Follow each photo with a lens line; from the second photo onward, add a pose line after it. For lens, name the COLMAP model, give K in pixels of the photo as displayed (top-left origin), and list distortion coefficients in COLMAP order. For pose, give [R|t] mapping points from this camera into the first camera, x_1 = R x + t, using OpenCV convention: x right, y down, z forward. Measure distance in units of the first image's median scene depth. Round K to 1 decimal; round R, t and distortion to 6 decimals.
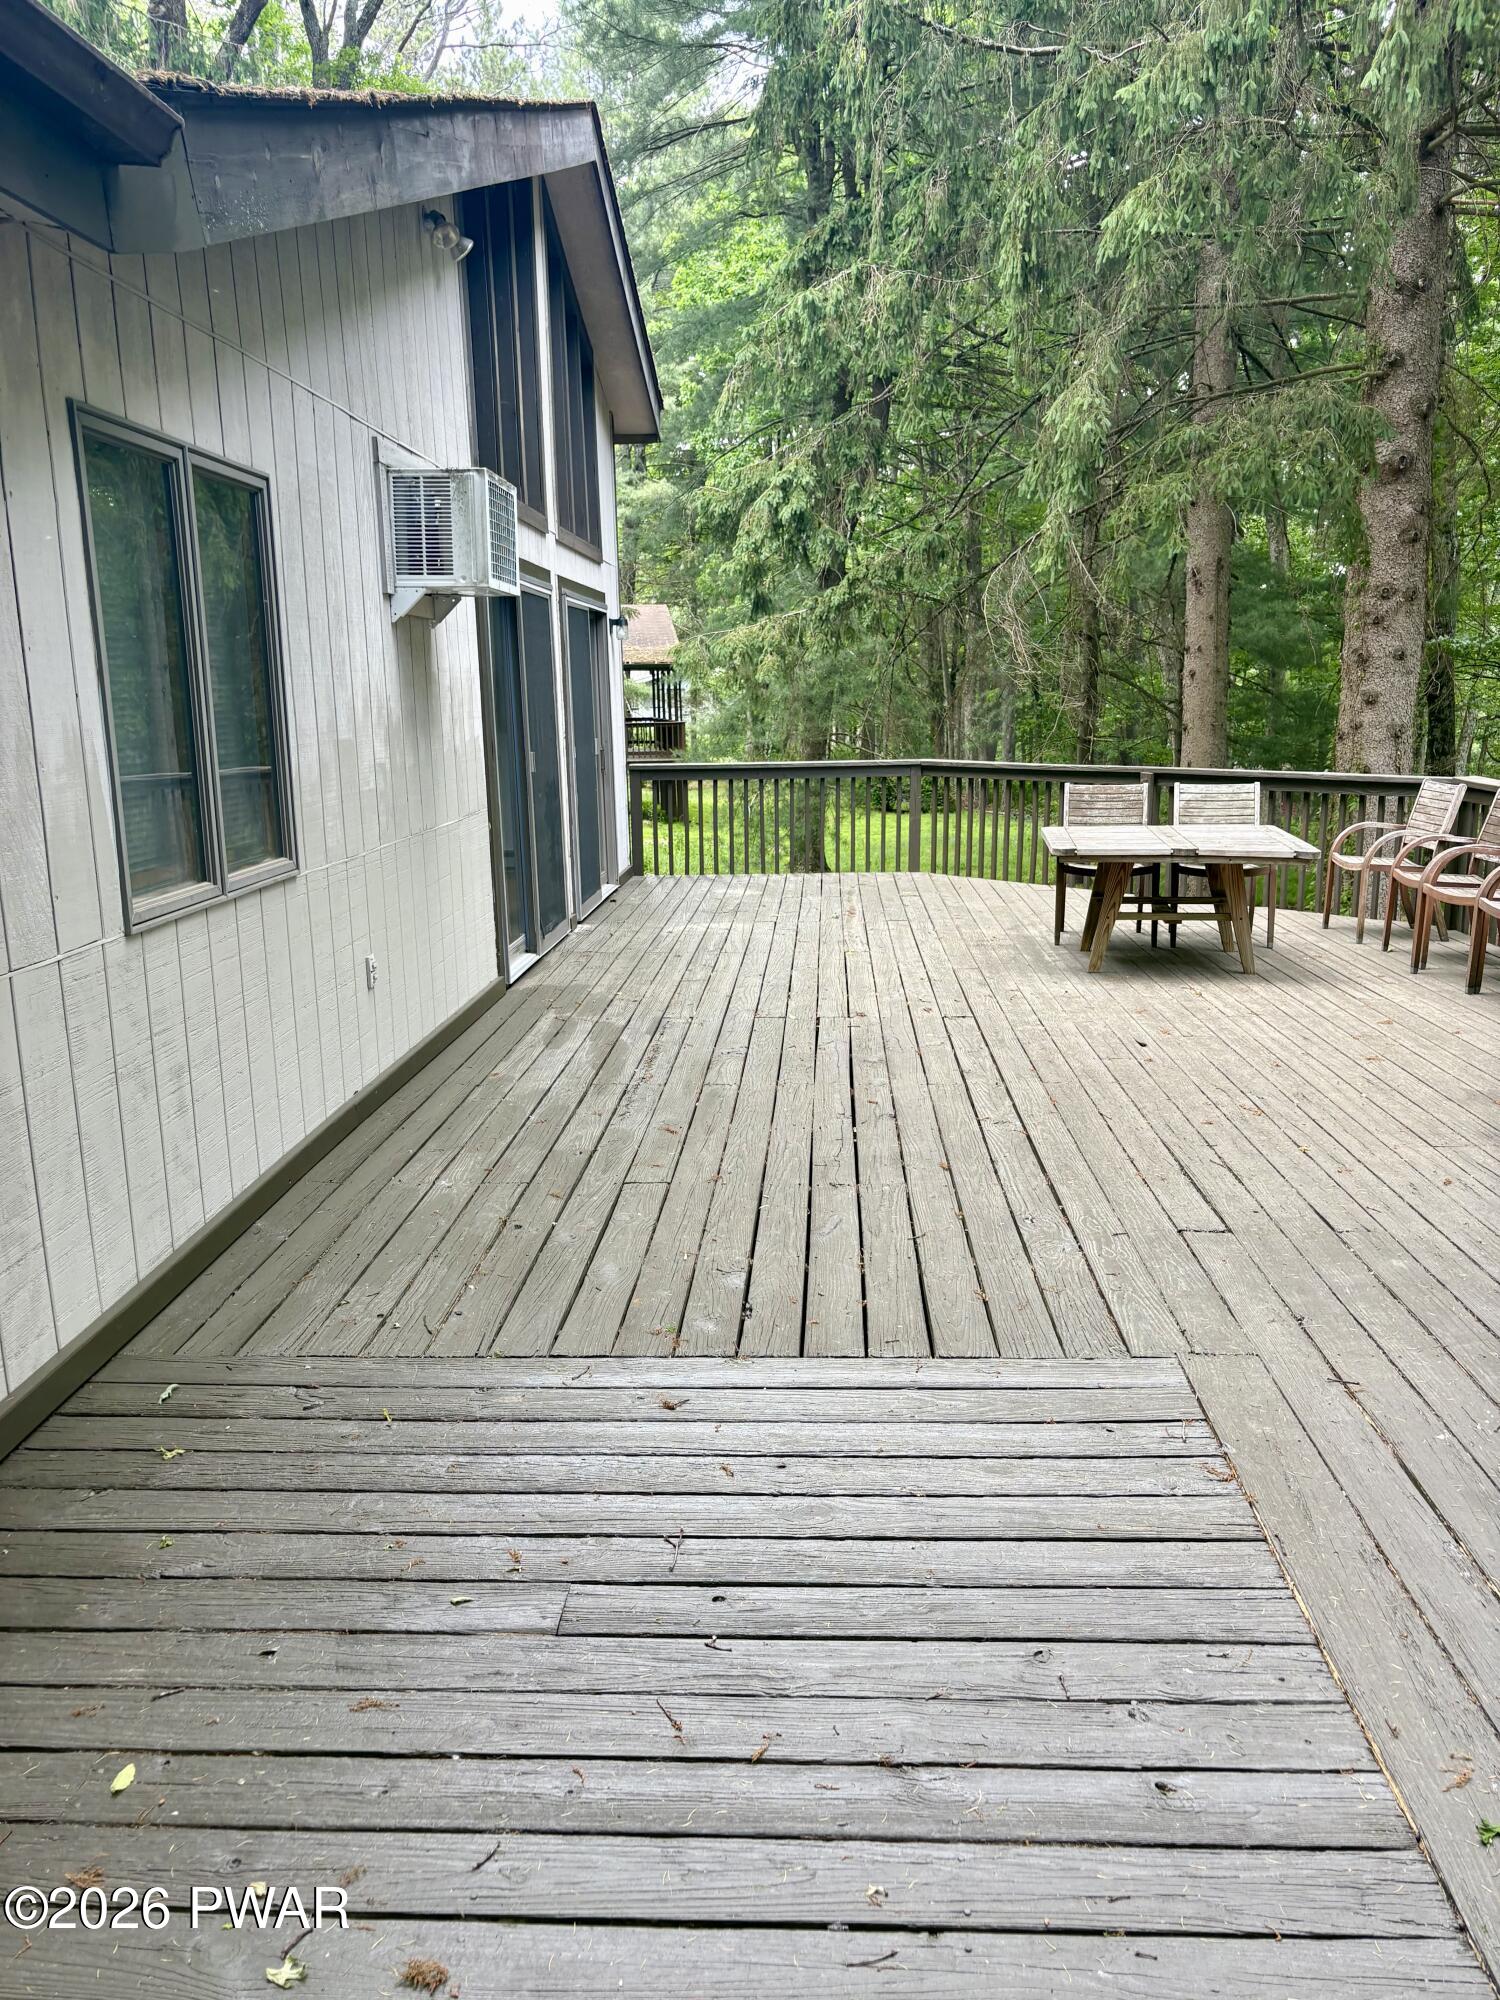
lens RADIAL K [[1513.6, 0, 760.4], [0, 1513.6, 1002.3], [0, 0, 1]] dist [0.036151, -0.032962]
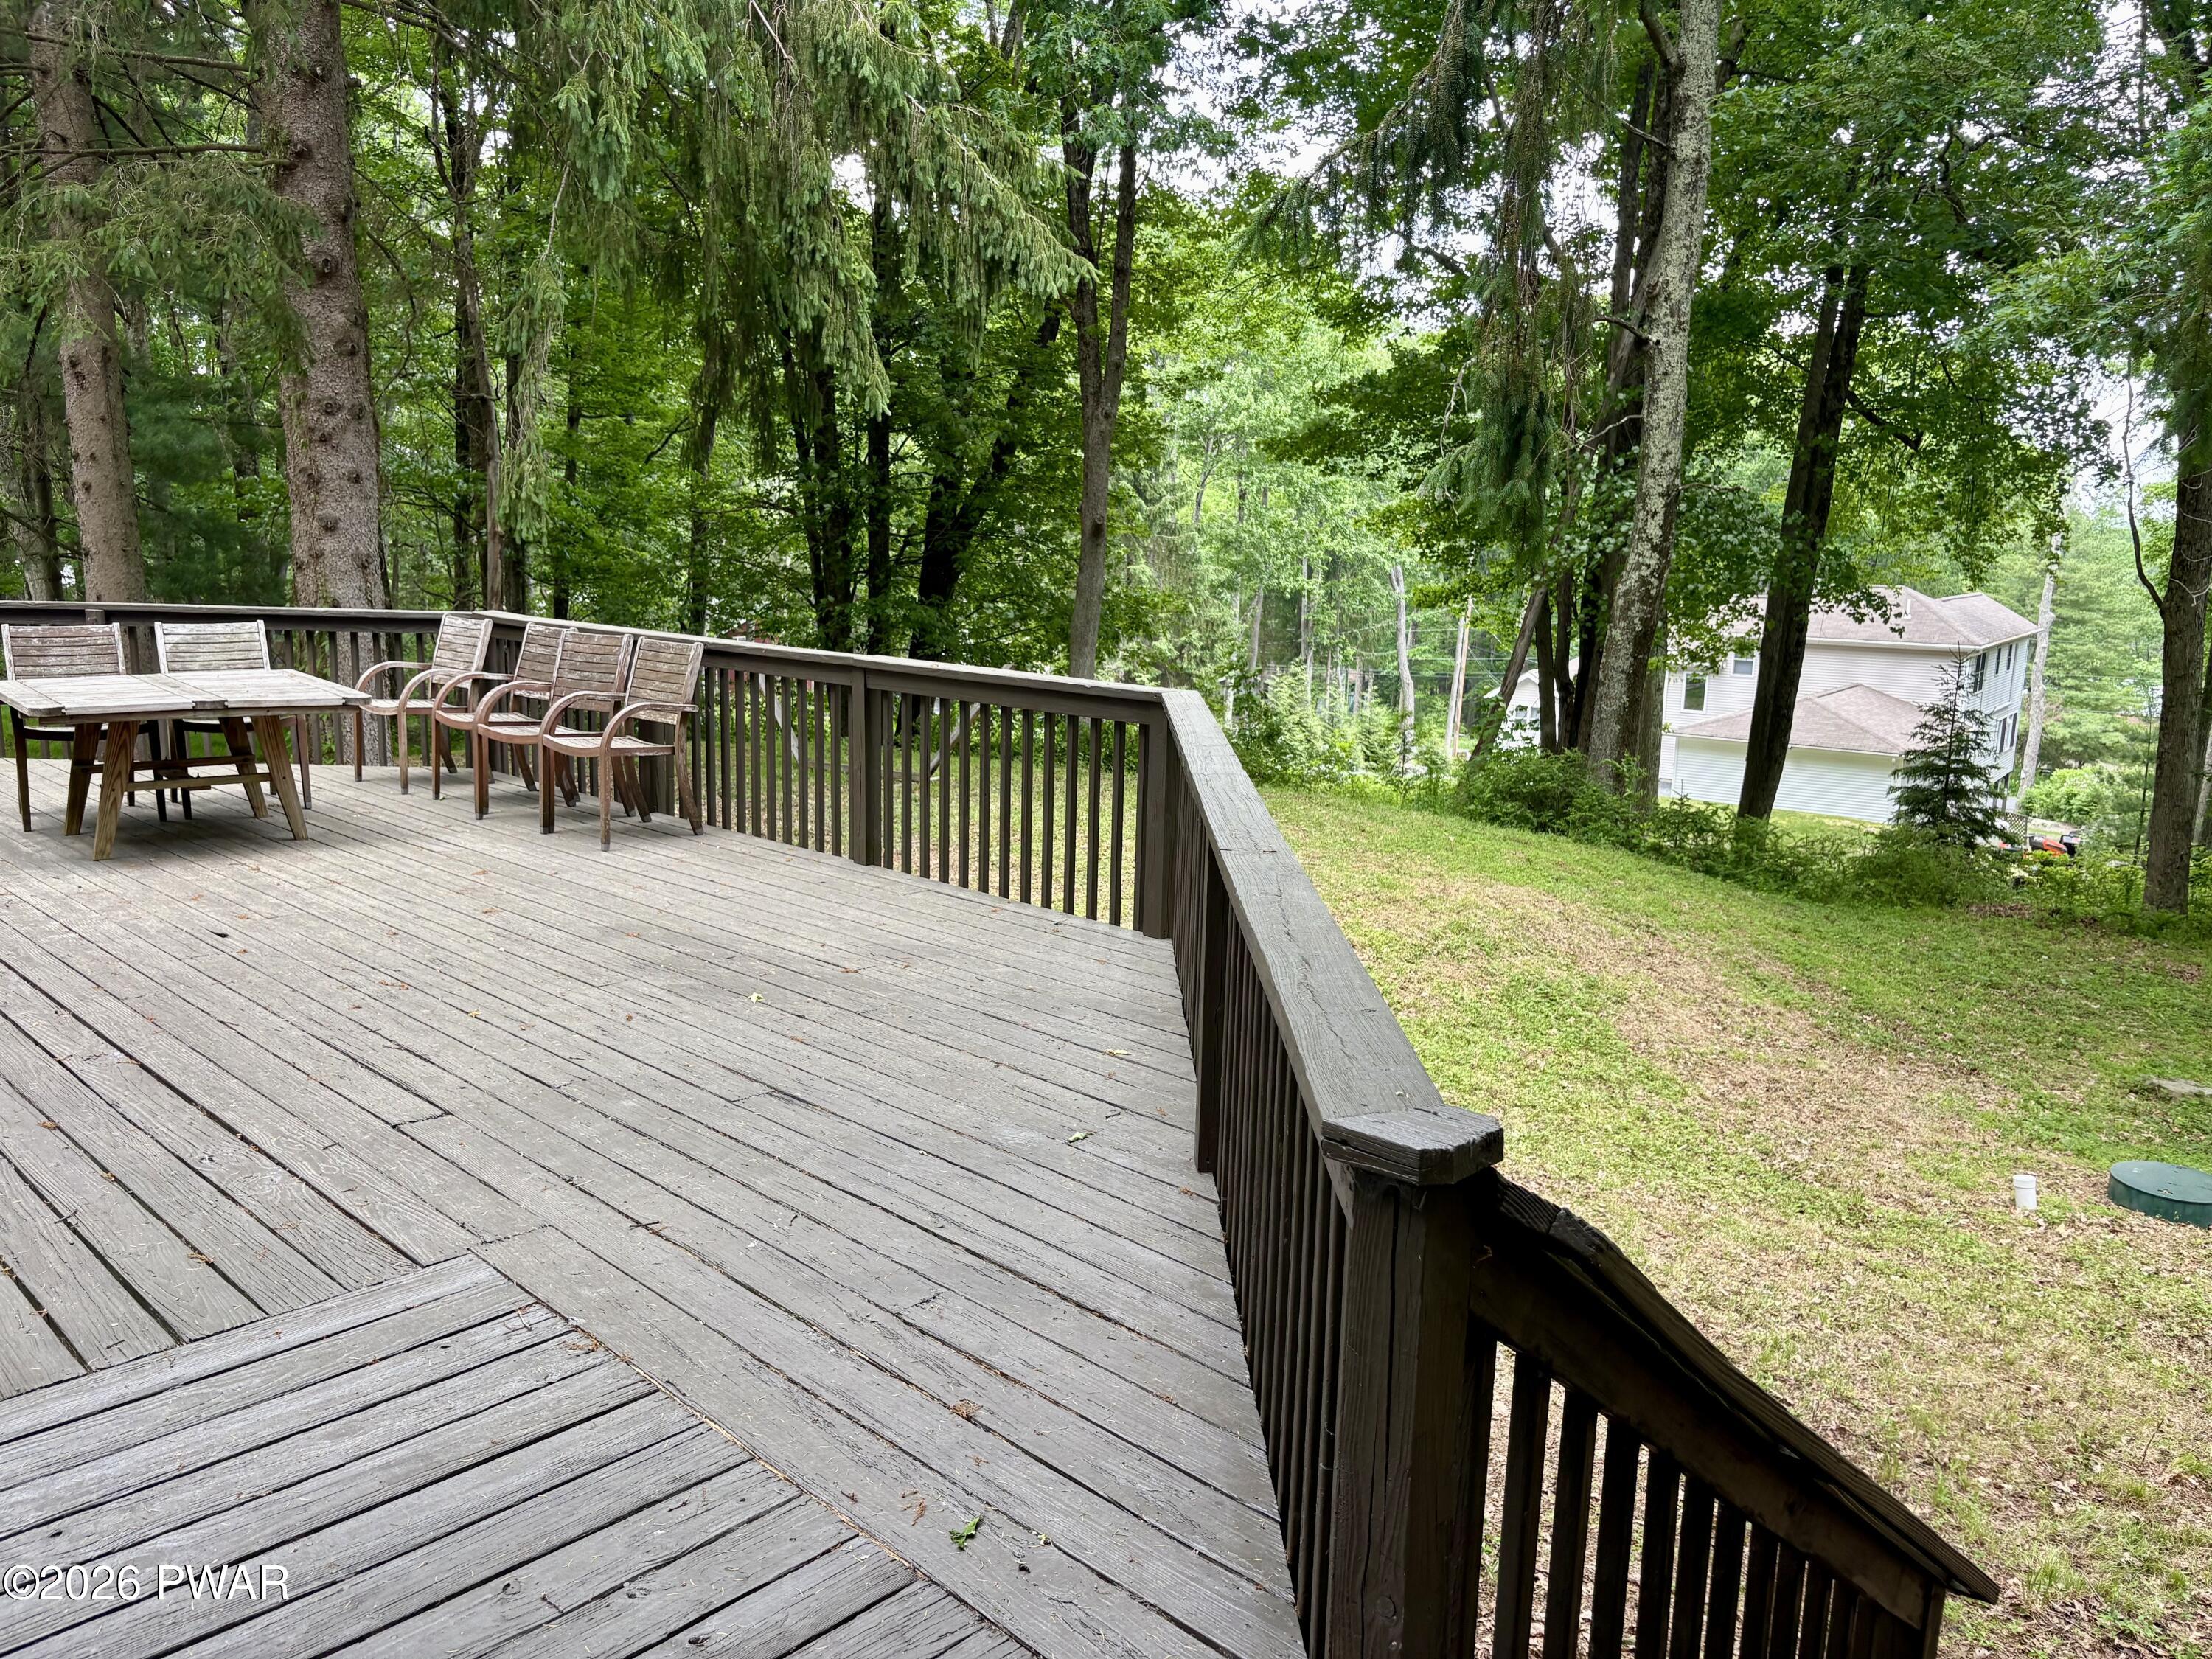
lens RADIAL K [[1674.0, 0, 1108.5], [0, 1674.0, 817.4], [0, 0, 1]] dist [0.036151, -0.032962]
pose [[0.670647, -0.104251, 0.734414, -0.112922], [0.121774, 0.992115, 0.029631, -0.005607], [-0.731713, 0.069561, 0.678055, 0.009808]]
